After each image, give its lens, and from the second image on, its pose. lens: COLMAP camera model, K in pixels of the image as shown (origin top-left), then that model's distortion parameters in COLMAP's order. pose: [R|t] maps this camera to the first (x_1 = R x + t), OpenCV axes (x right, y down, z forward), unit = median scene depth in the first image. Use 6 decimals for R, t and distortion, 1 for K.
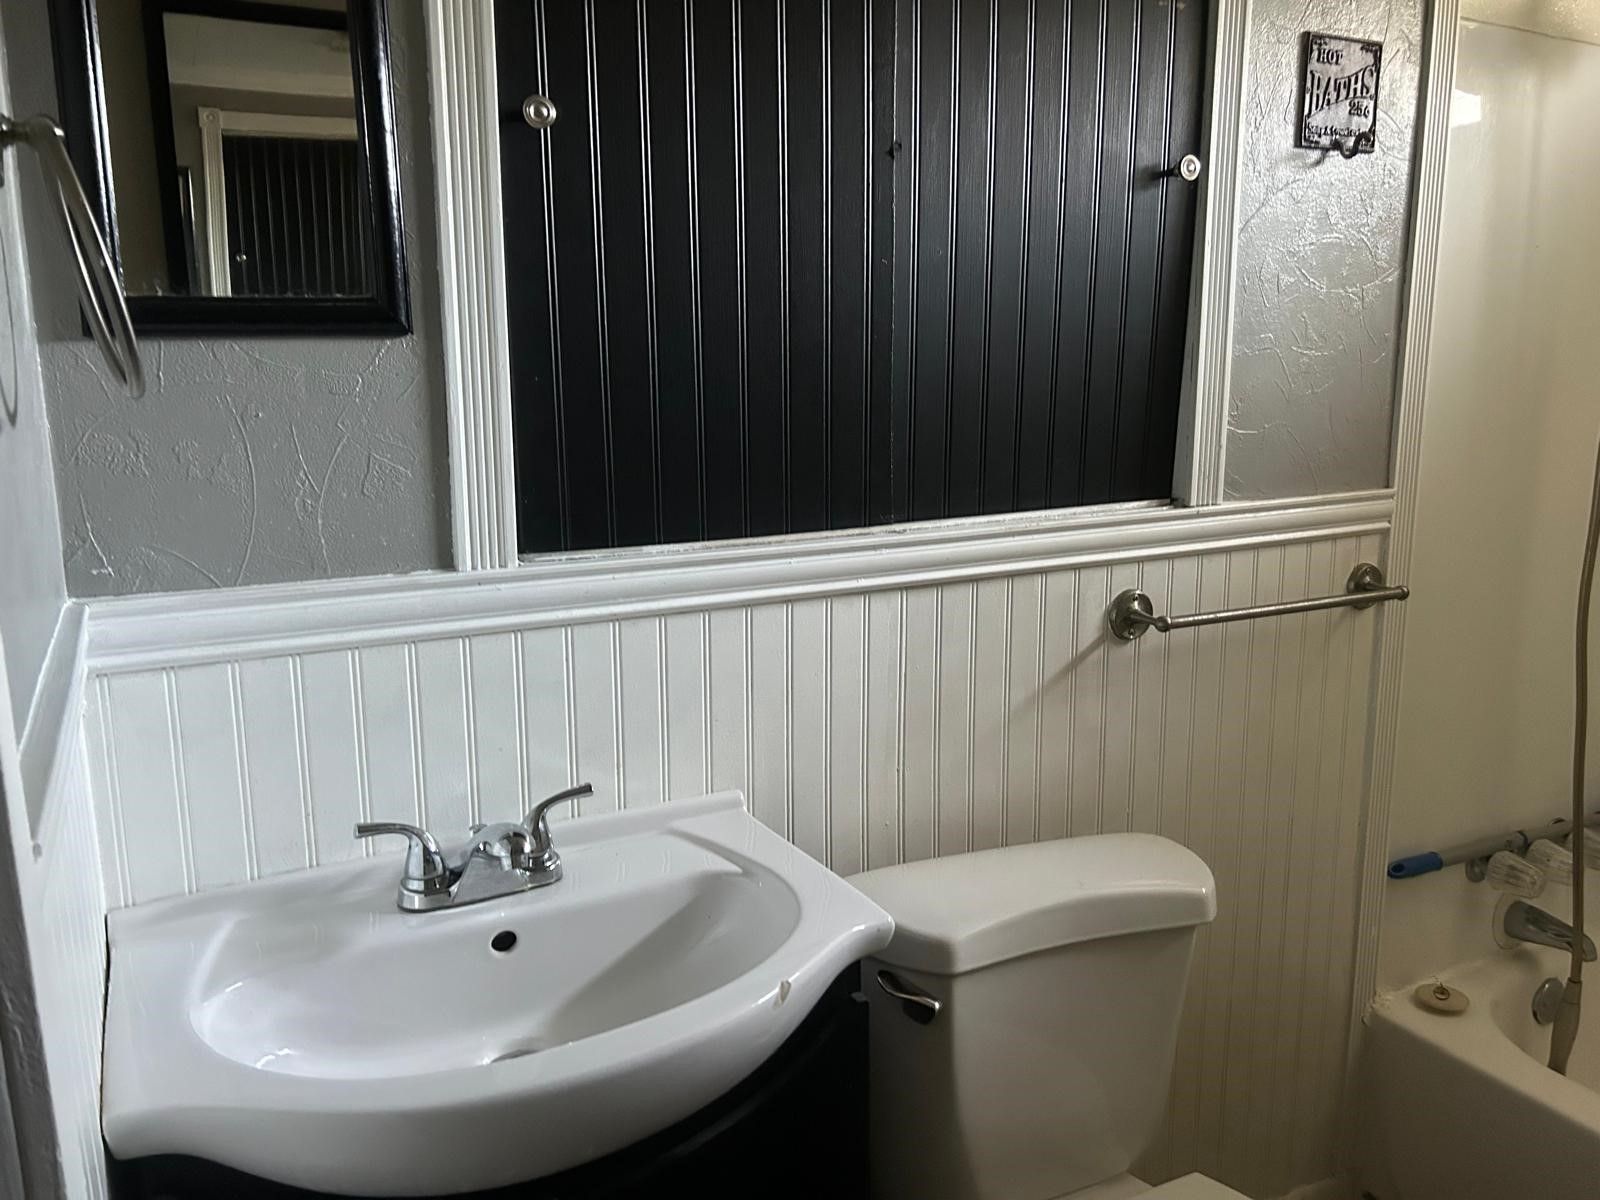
lens RADIAL K [[1110.0, 0, 797.7], [0, 1110.0, 597.1], [0, 0, 1]] dist [0.005653, 0.001489]
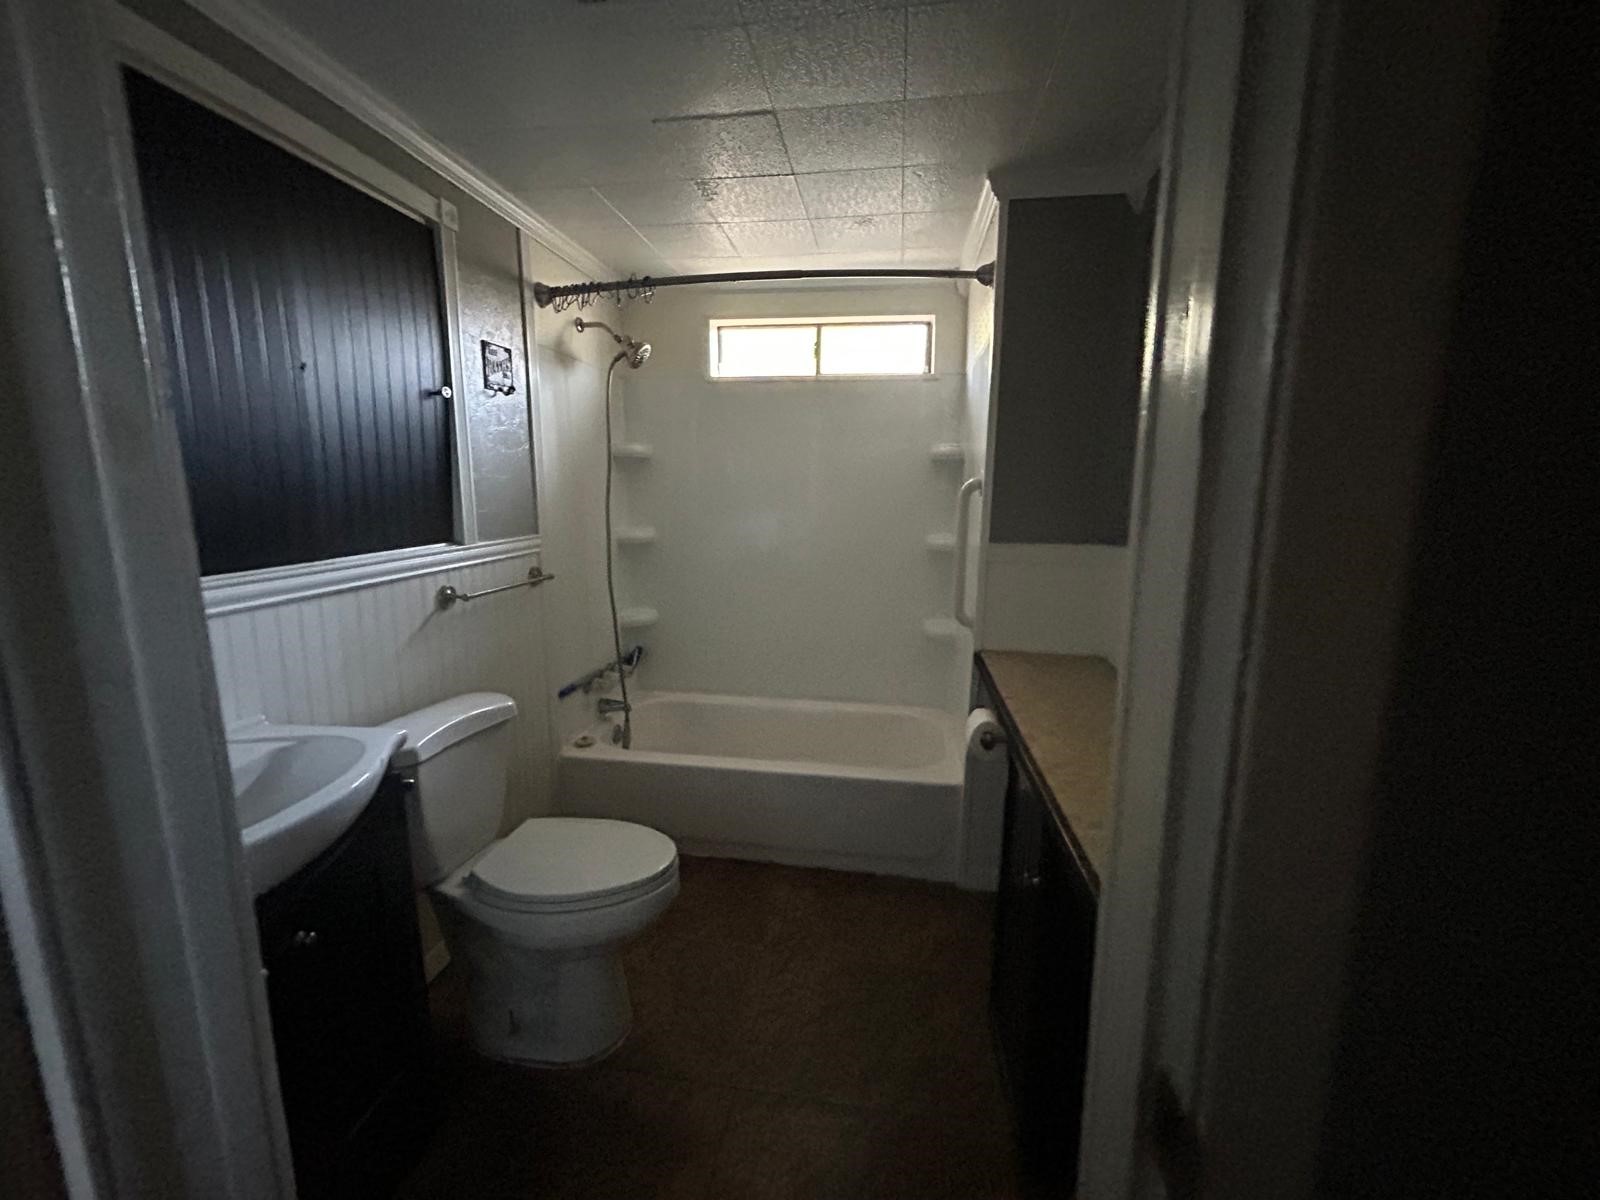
lens RADIAL K [[659.9, 0, 804.9], [0, 659.9, 609.5], [0, 0, 1]] dist [0.014161, 0.000154]
pose [[0.555088, -0.131688, 0.821301, -0.373393], [0.134570, 0.988598, 0.067561, 0.048082], [-0.820834, 0.073020, 0.566481, -0.294464]]
